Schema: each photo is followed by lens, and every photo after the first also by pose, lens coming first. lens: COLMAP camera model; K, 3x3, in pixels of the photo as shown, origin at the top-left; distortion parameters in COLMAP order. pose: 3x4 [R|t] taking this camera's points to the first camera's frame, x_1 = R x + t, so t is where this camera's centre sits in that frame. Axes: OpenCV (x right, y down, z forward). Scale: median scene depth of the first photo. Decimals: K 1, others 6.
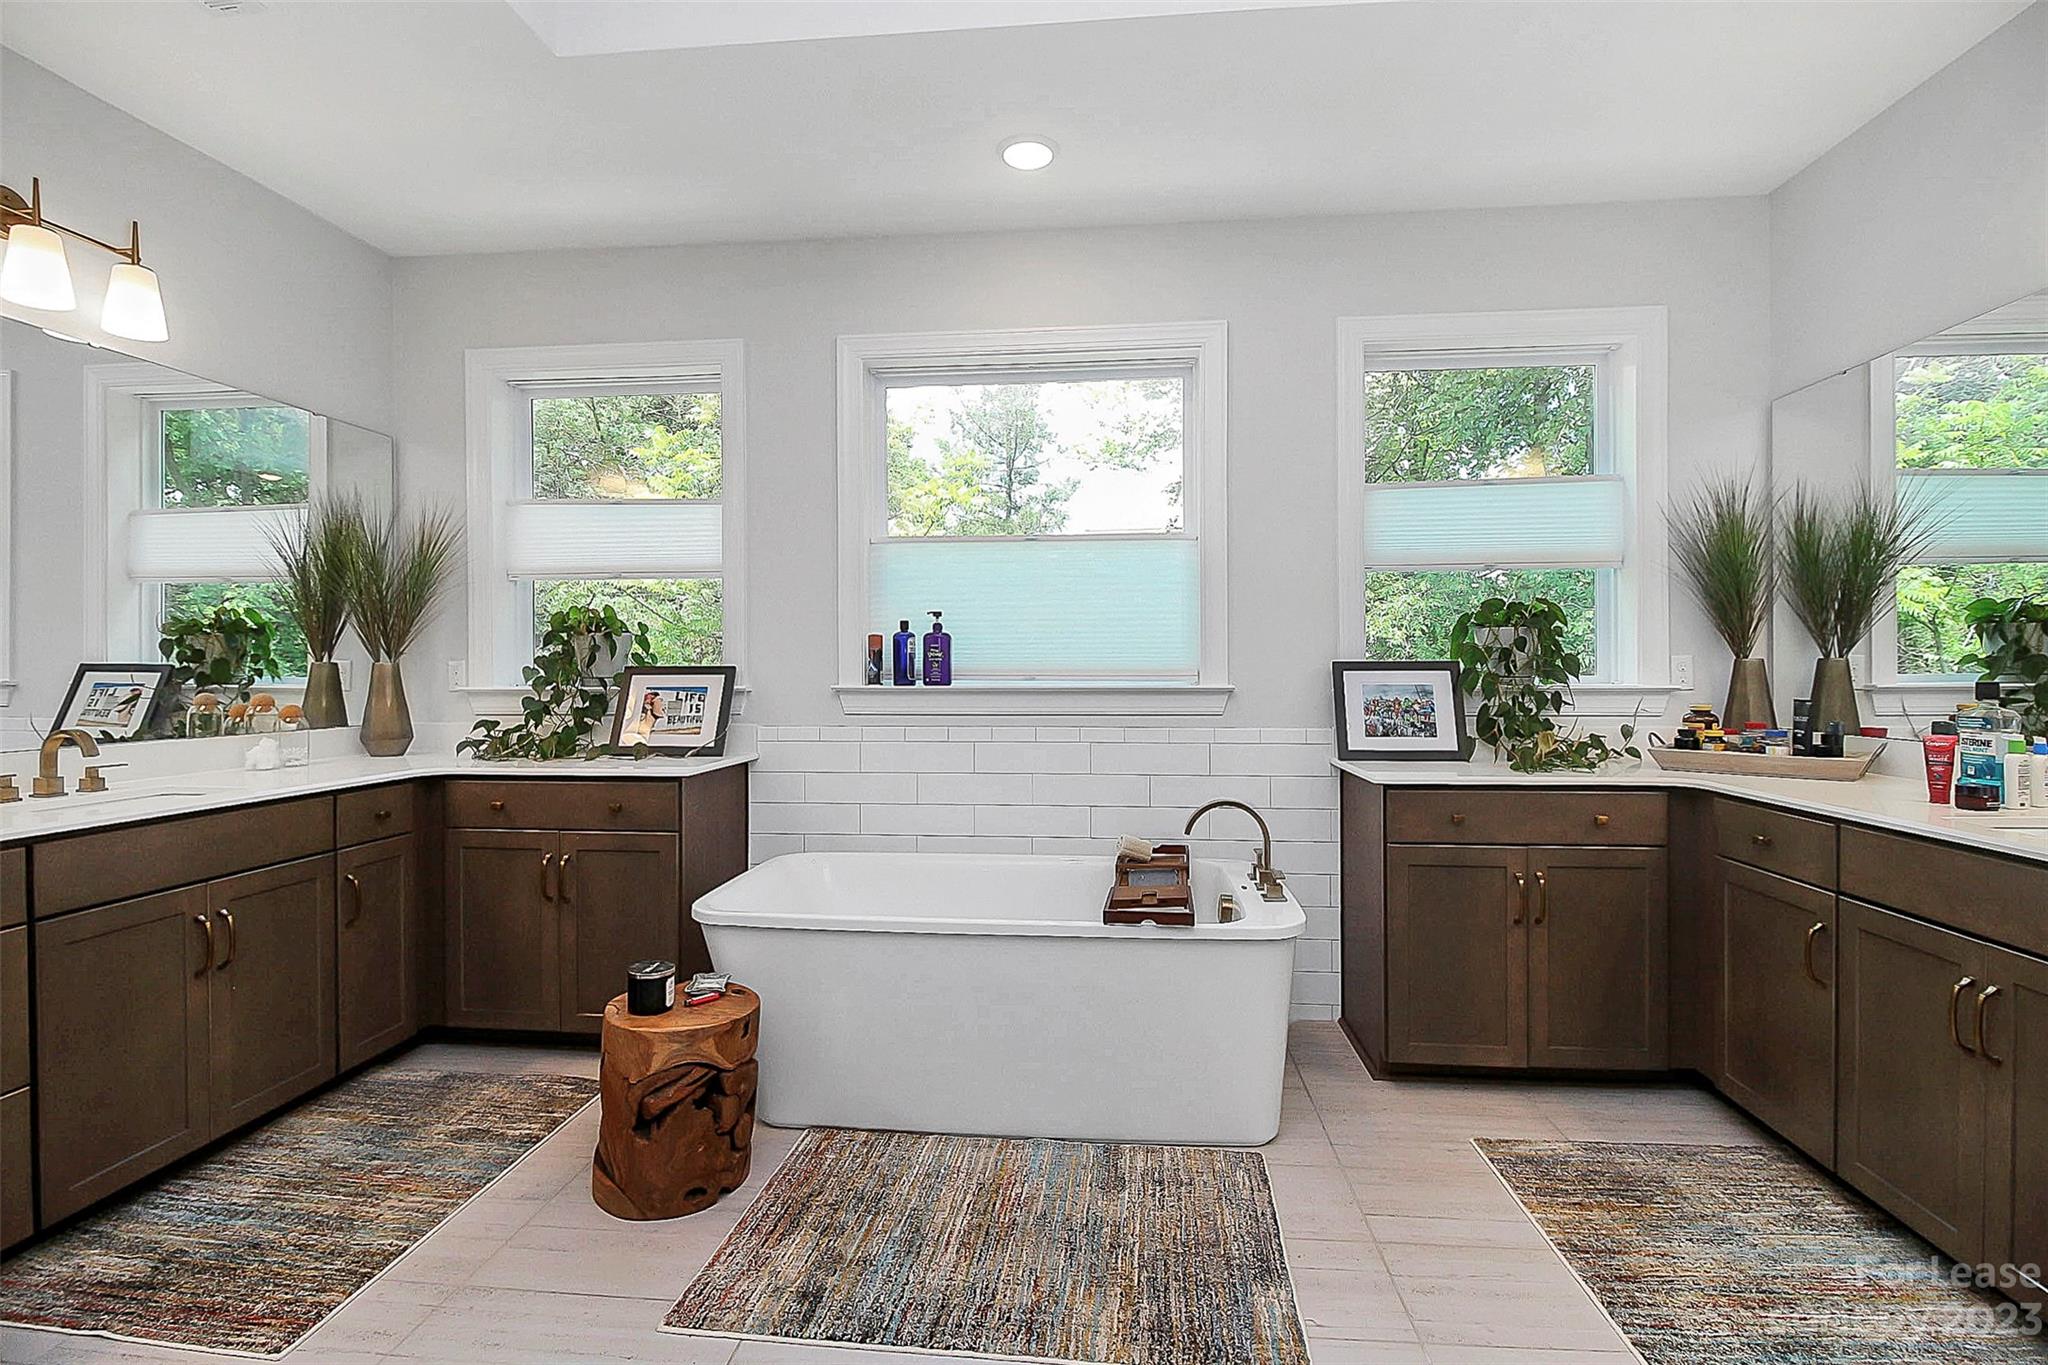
lens RADIAL K [[968.2, 0, 1024.8], [0, 968.2, 673.7], [0, 0, 1]] dist [0.000600, -0.011922]
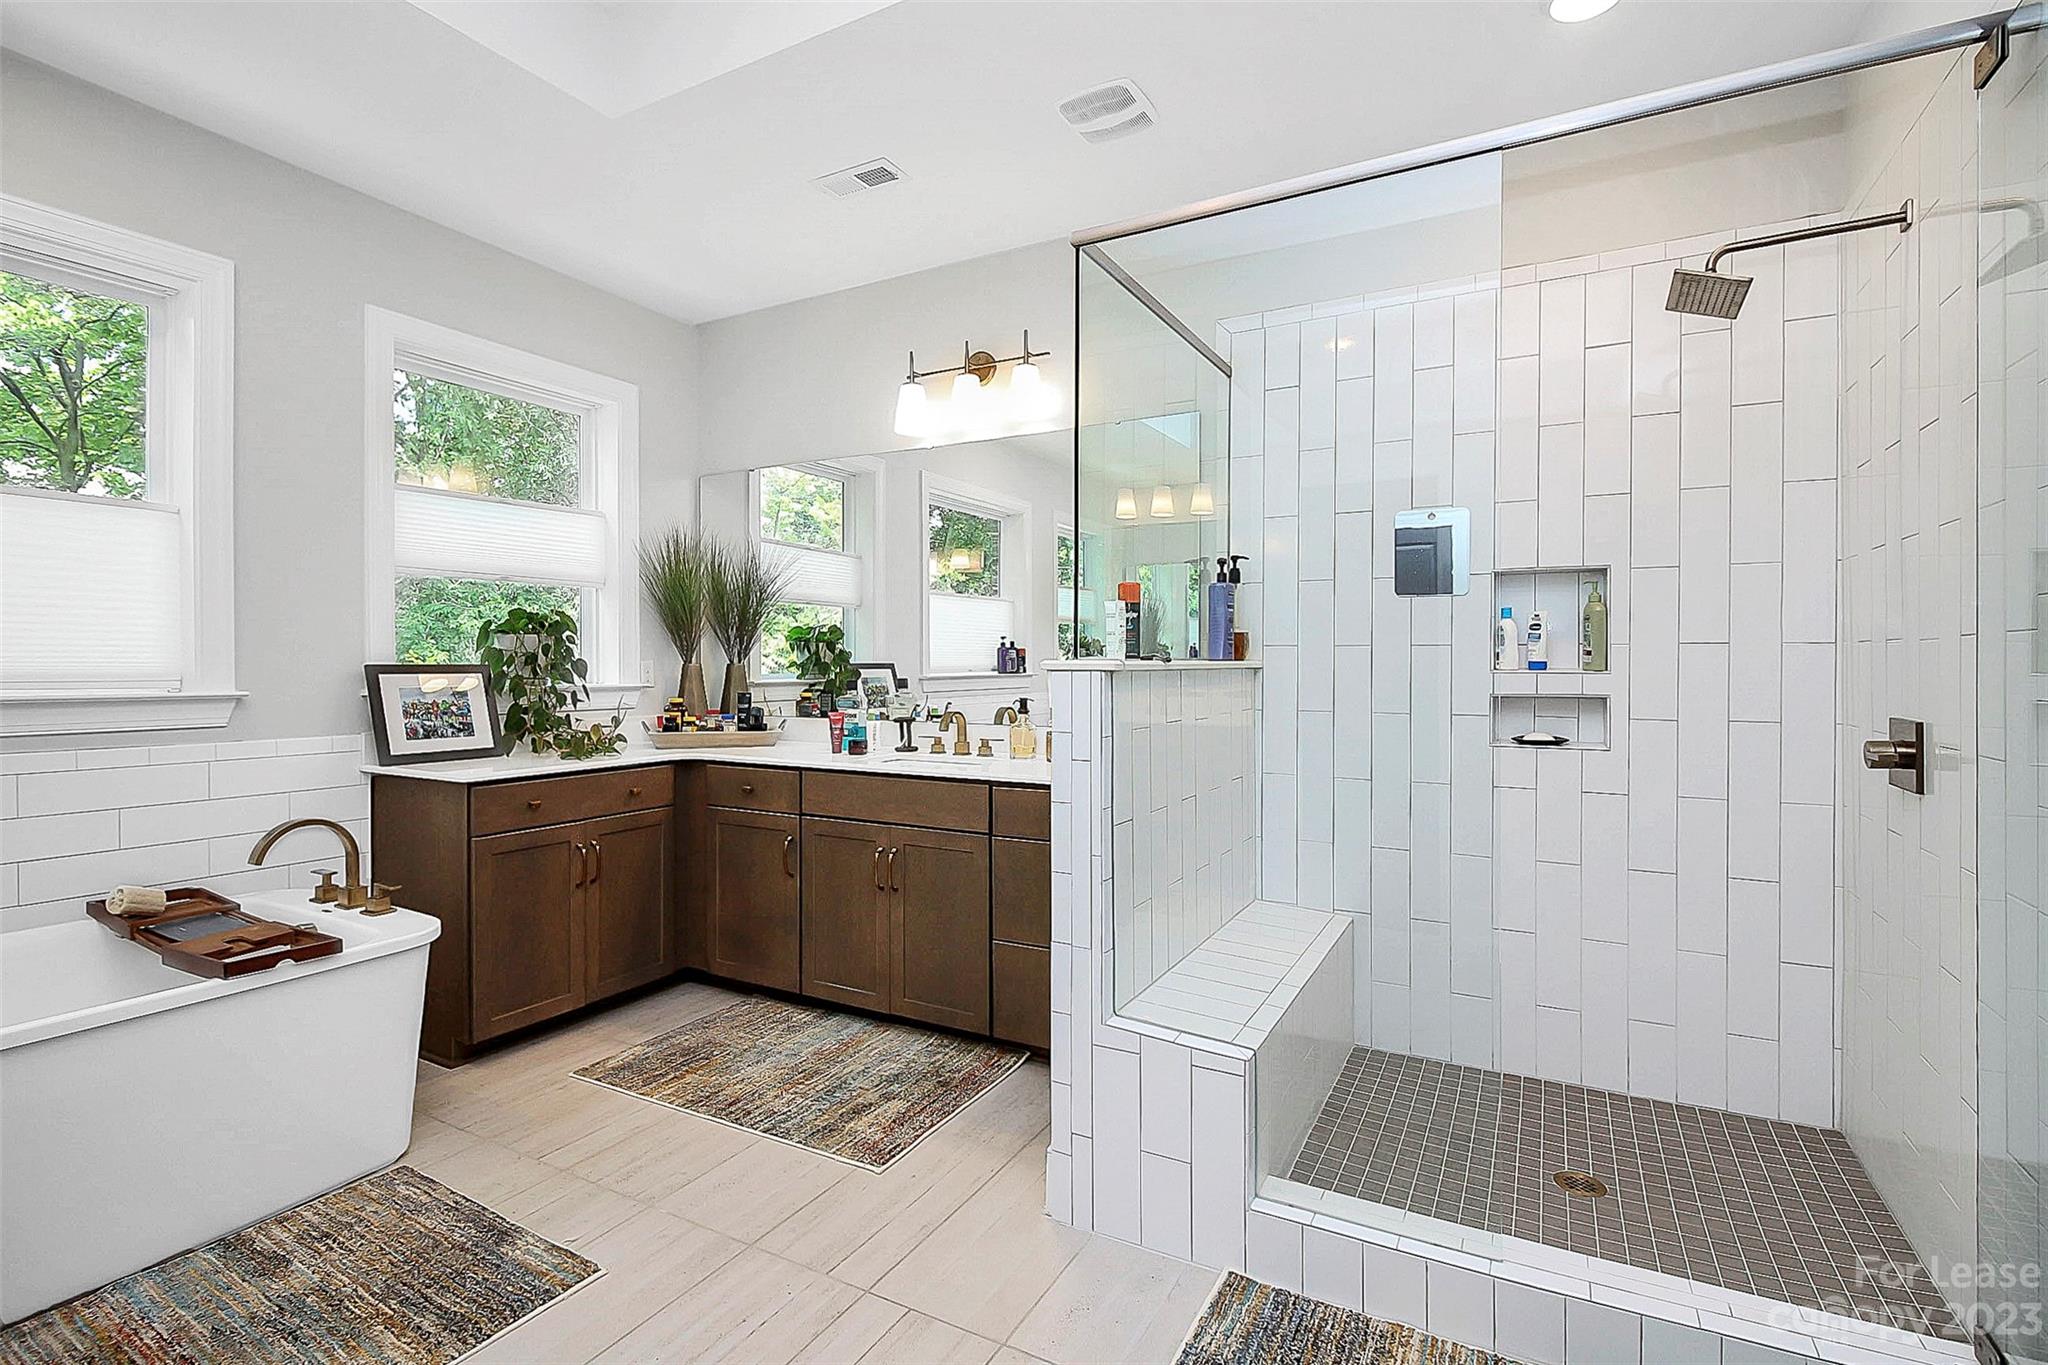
lens RADIAL K [[968.2, 0, 1024.8], [0, 968.2, 673.7], [0, 0, 1]] dist [0.000600, -0.011922]
pose [[0.394593, -0.006338, 0.918834, -0.331017], [0.001248, 0.999979, 0.006362, -0.009497], [-0.918855, -0.001363, 0.394593, 0.025064]]
